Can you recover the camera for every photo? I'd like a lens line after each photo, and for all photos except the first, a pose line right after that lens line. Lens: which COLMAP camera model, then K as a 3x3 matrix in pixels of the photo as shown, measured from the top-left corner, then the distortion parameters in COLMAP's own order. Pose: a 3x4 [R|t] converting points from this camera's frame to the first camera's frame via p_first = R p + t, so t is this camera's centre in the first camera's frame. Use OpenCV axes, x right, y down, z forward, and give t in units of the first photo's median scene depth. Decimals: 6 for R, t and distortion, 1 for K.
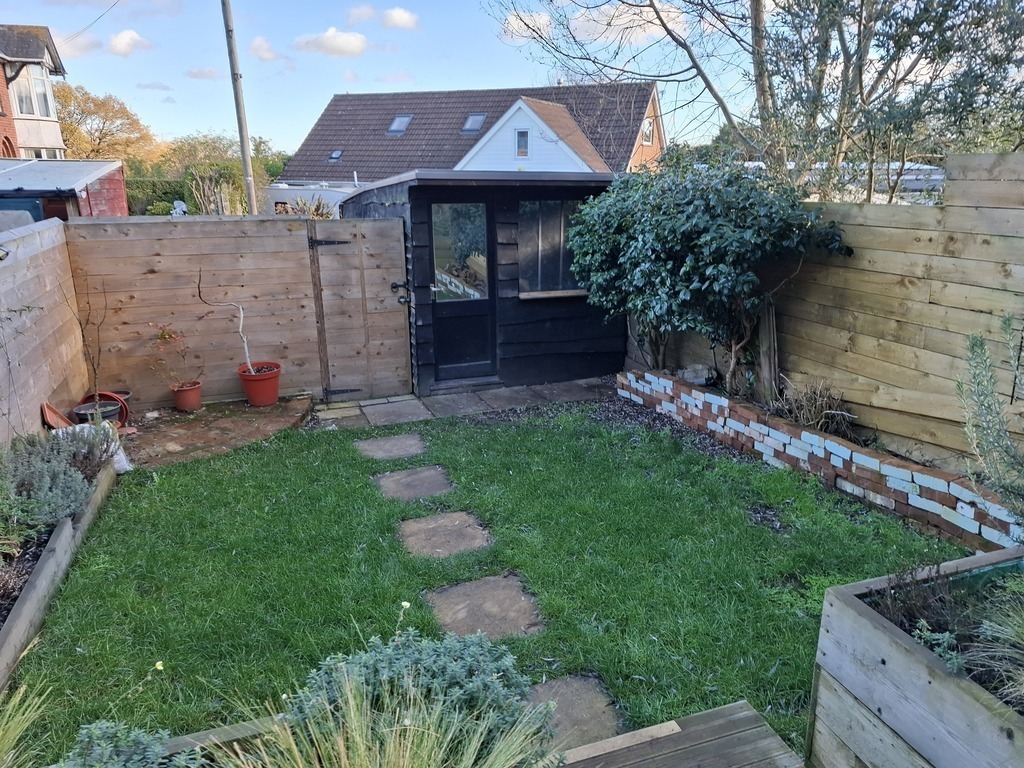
lens RADIAL K [[713.6, 0, 530.6], [0, 713.6, 386.2], [0, 0, 1]] dist [0.106238, -0.139927]
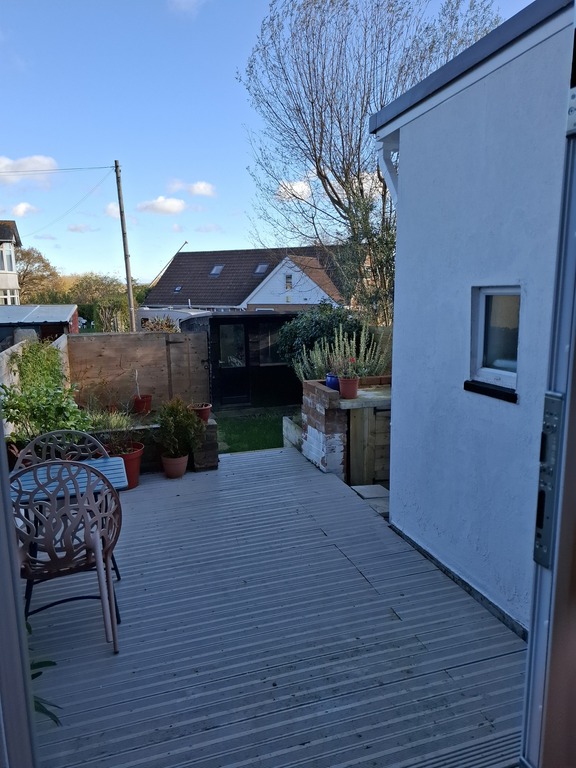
lens RADIAL K [[535.2, 0, 288.0], [0, 535.2, 384.0], [0, 0, 1]] dist [0.106238, -0.139927]
pose [[0.998456, -0.006637, -0.055154, 0.156043], [0.000312, 0.993492, -0.113902, 0.113663], [0.055551, 0.113709, 0.991960, -0.591341]]
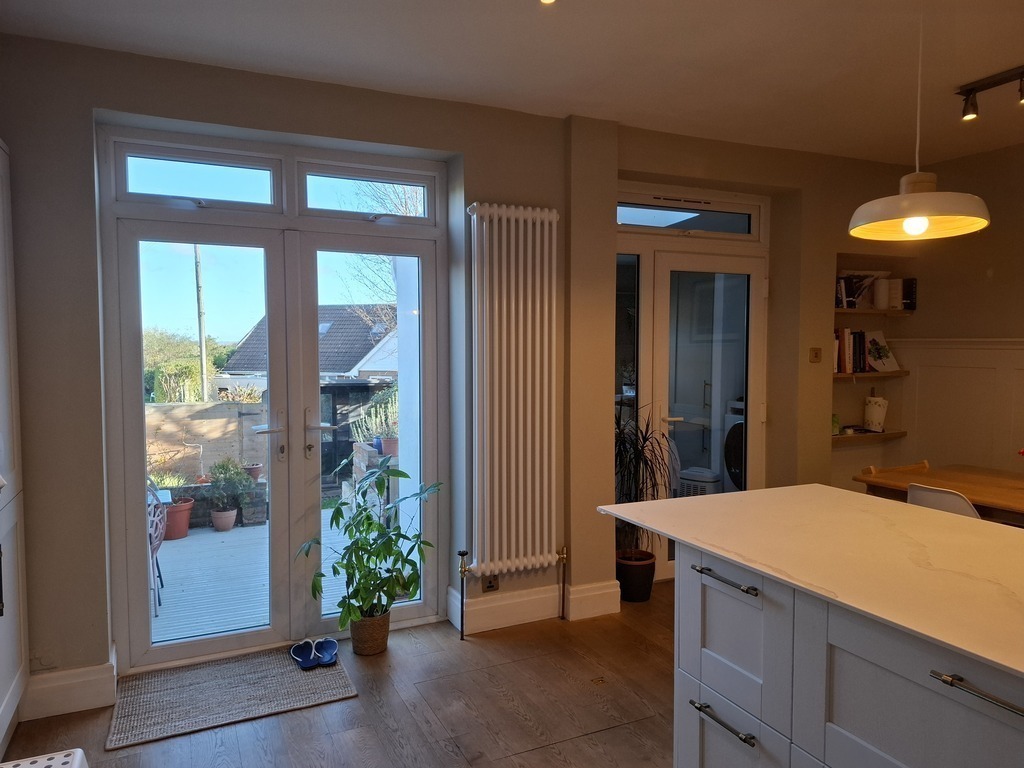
lens RADIAL K [[713.6, 0, 530.6], [0, 713.6, 386.2], [0, 0, 1]] dist [0.106238, -0.139927]
pose [[0.996643, -0.006487, 0.081614, 0.312534], [0.025645, 0.971424, -0.235961, 0.203091], [-0.077752, 0.237262, 0.968329, -0.950442]]
